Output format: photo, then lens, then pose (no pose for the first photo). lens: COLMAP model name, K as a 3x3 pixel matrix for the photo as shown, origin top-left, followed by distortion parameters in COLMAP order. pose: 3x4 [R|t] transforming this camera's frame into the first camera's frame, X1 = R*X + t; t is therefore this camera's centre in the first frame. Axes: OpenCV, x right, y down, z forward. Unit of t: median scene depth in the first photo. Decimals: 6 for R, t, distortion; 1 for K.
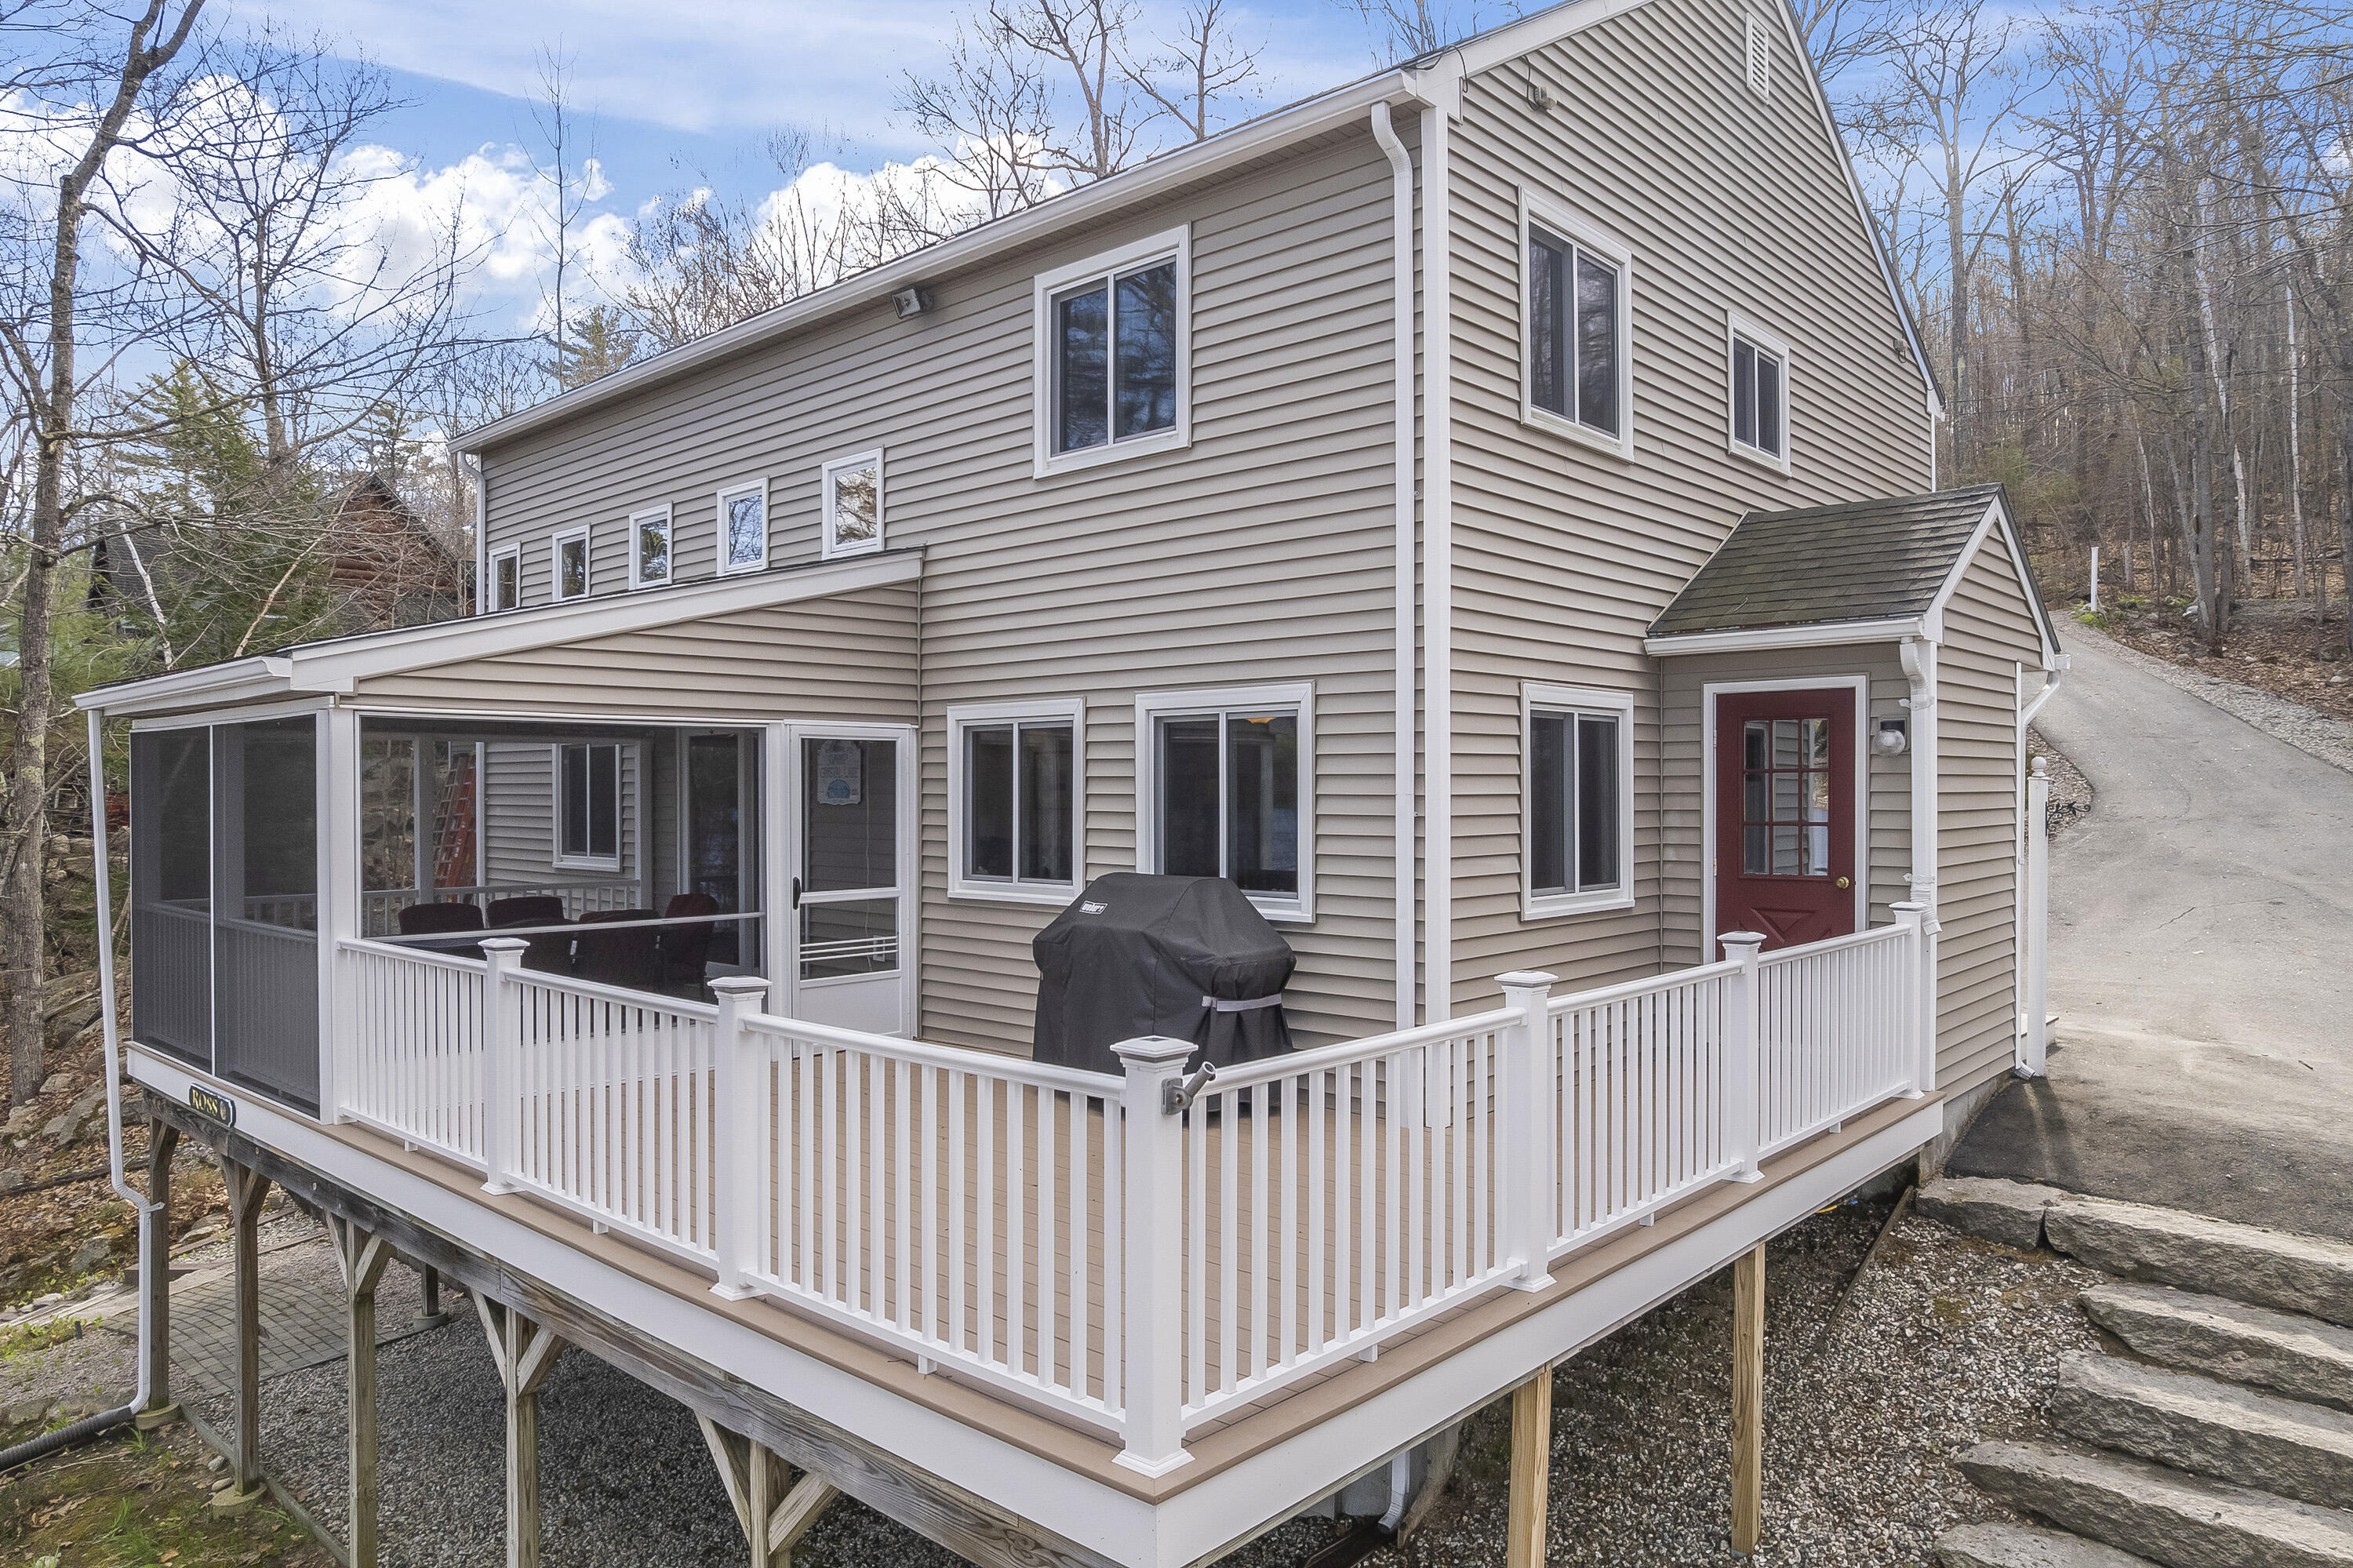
lens RADIAL K [[1504.9, 0, 1208.8], [0, 1504.9, 784.7], [0, 0, 1]] dist [-0.000232, 0.000362]
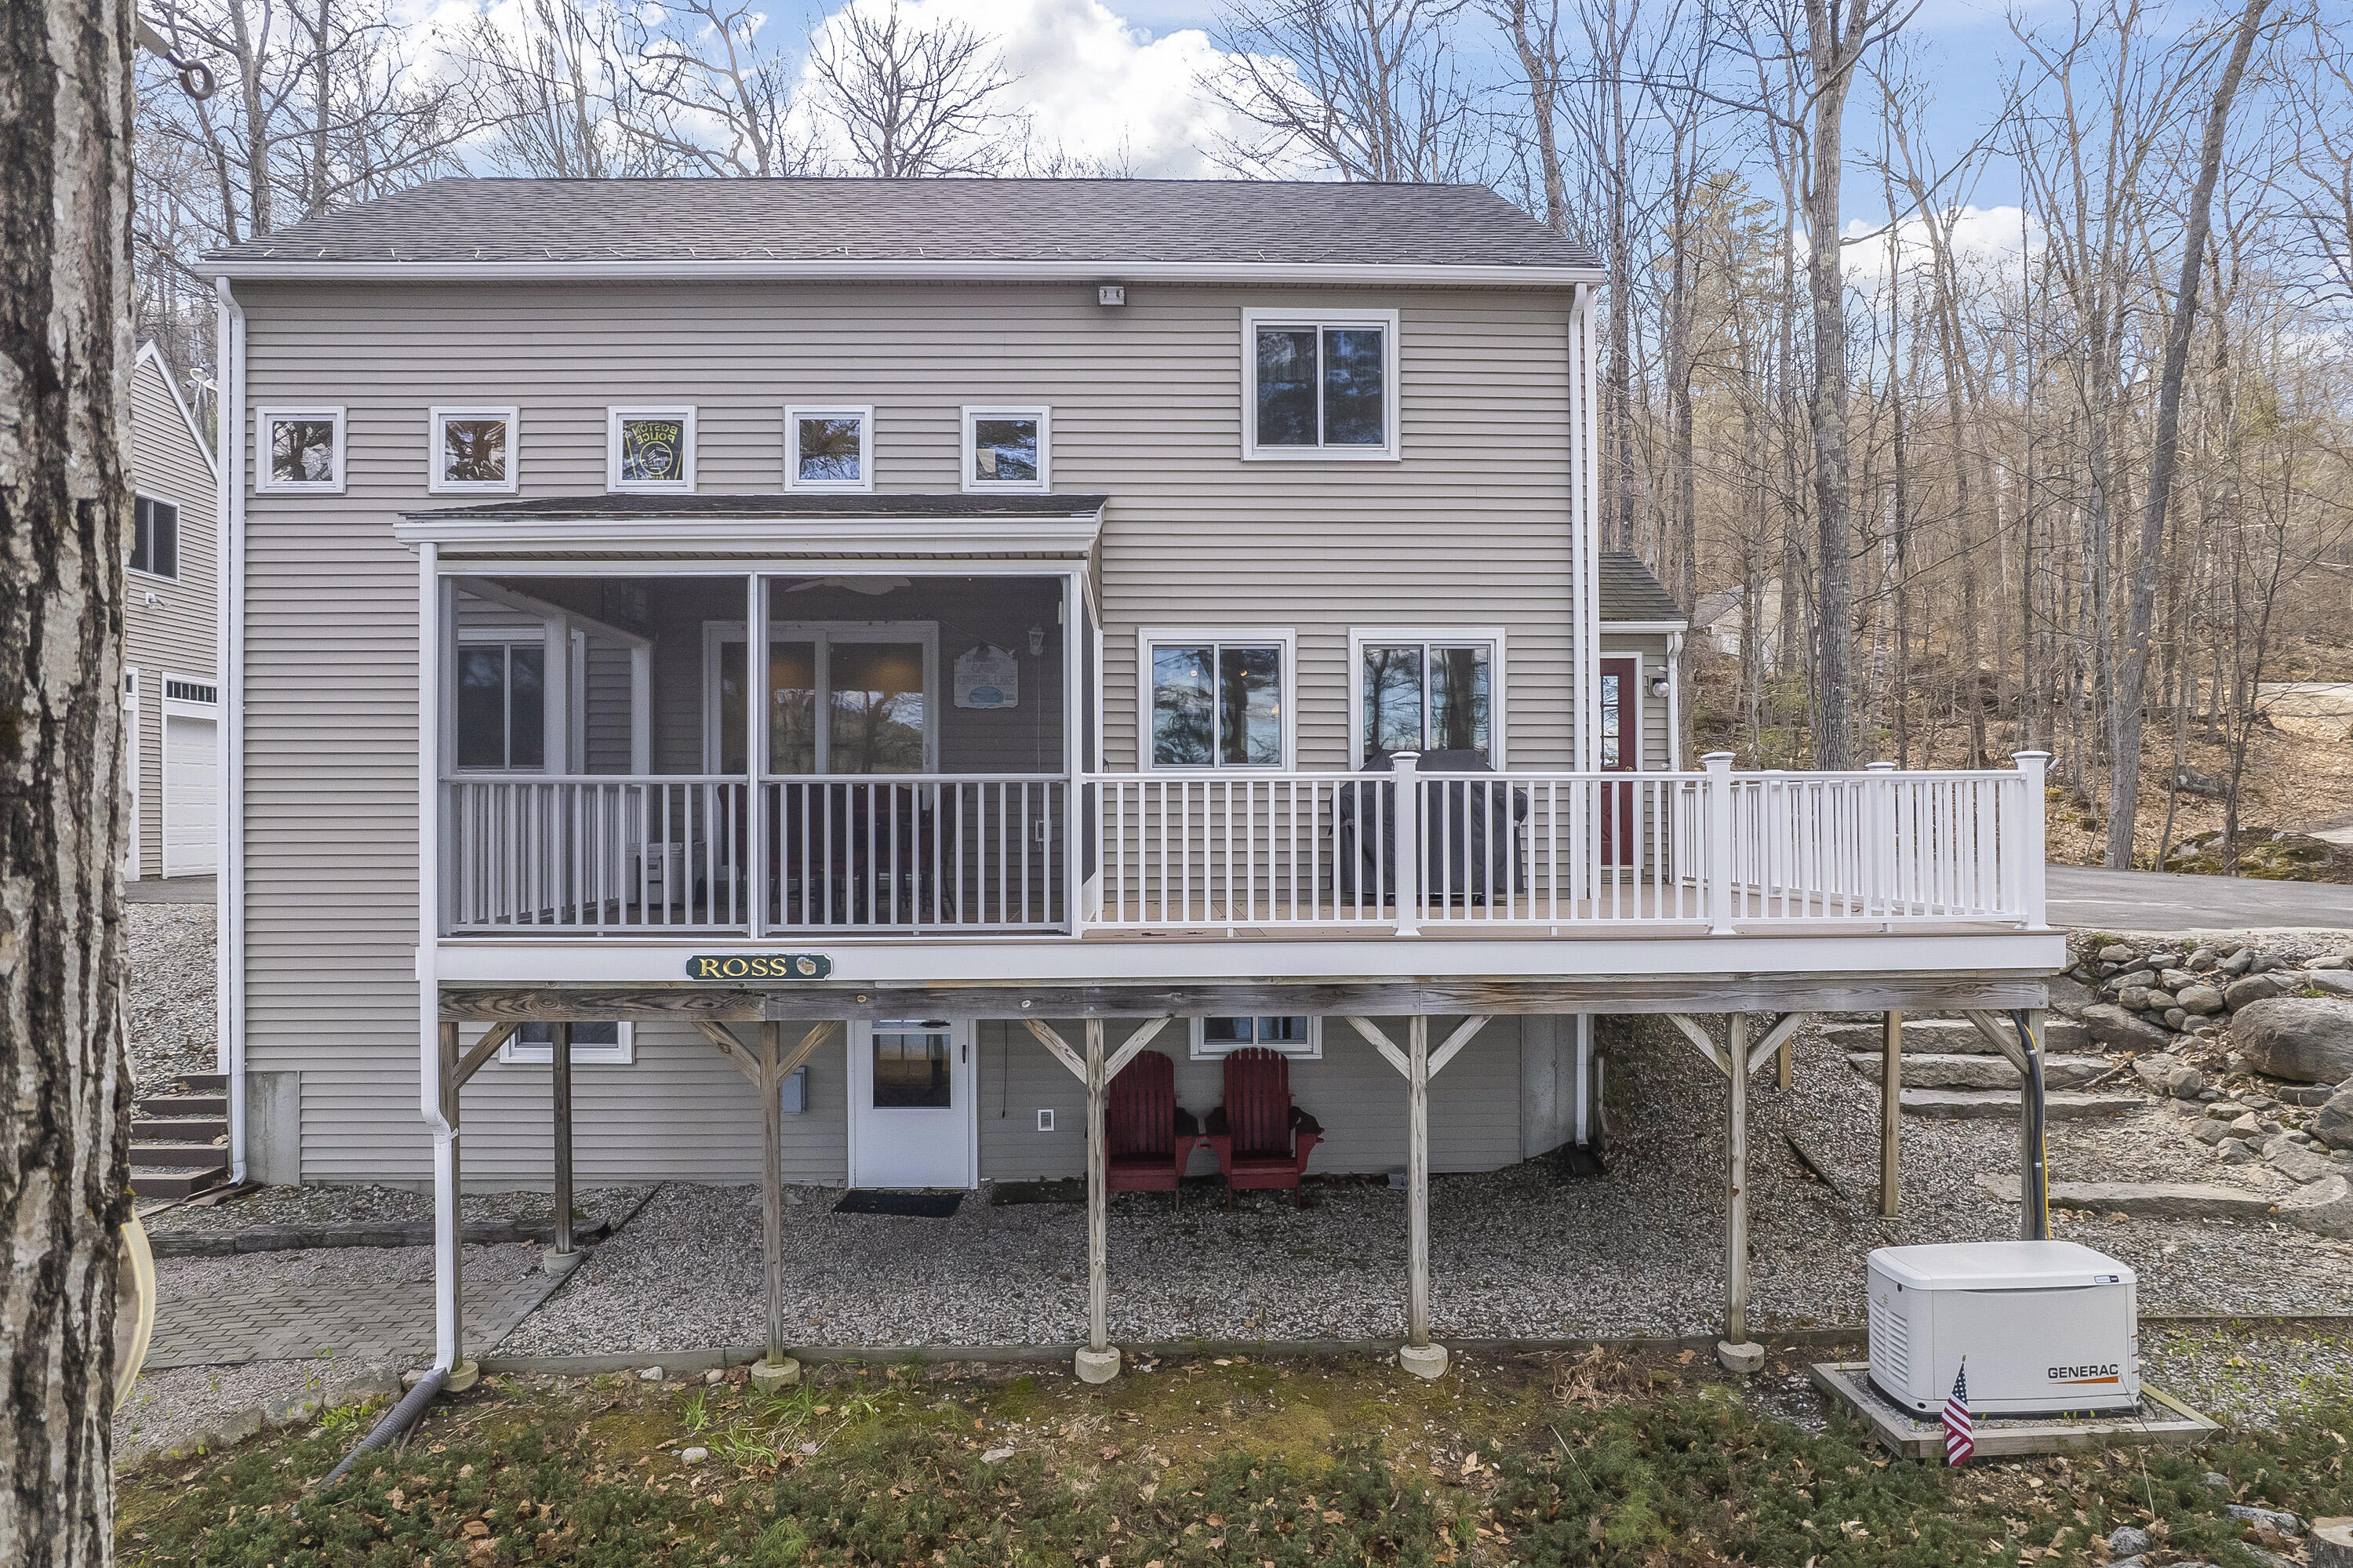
lens RADIAL K [[1514.5, 0, 1184.9], [0, 1514.5, 793.4], [0, 0, 1]] dist [-0.081226, 0.079052]
pose [[0.726656, 0.007734, 0.686958, -1.116539], [0.000440, 0.999931, -0.011724, 0.110152], [-0.687001, 0.008822, 0.726603, 0.084859]]
